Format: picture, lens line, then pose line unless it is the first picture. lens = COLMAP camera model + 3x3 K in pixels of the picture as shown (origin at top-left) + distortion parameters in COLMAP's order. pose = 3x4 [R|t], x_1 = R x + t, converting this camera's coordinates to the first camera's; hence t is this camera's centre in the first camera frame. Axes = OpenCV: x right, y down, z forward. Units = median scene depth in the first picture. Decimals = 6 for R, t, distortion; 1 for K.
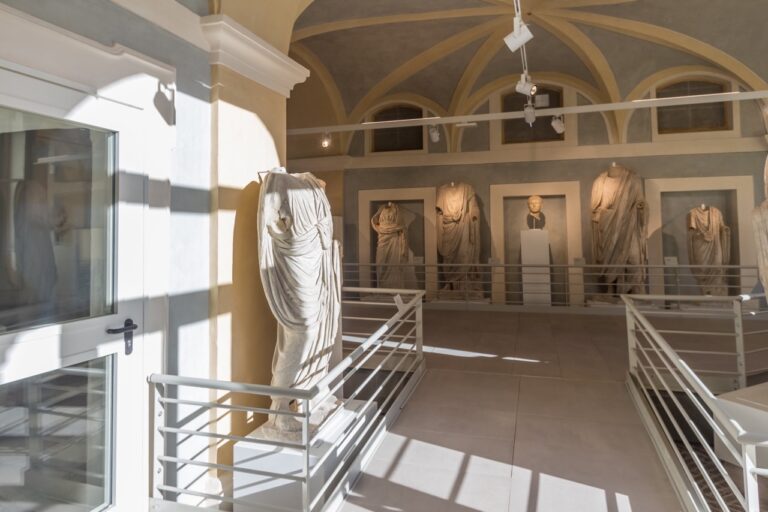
lens RADIAL K [[496.6, 0, 379.8], [0, 496.6, 208.5], [0, 0, 1]] dist [-0.001322, 0.001217]
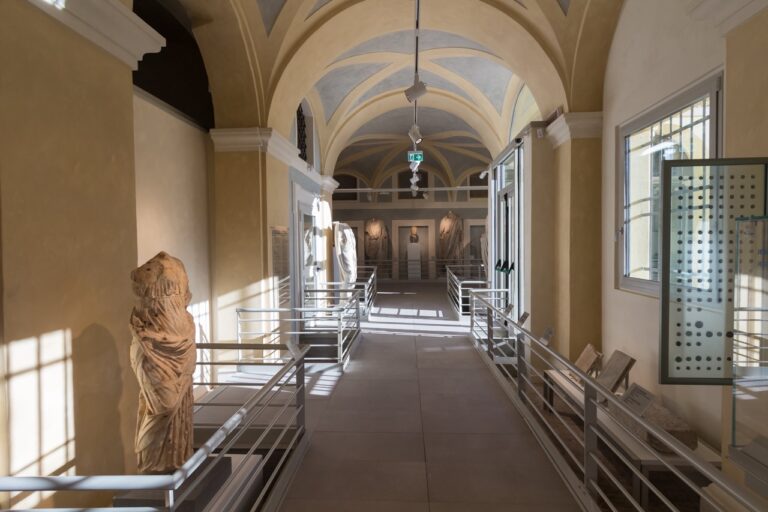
lens RADIAL K [[419.9, 0, 384.1], [0, 419.9, 254.5], [0, 0, 1]] dist [0.000499, 0.000005]
pose [[0.968073, -0.005153, 0.250616, -0.249117], [-0.011990, 0.997692, 0.066830, -0.025651], [-0.250382, -0.067701, 0.965777, -0.667116]]
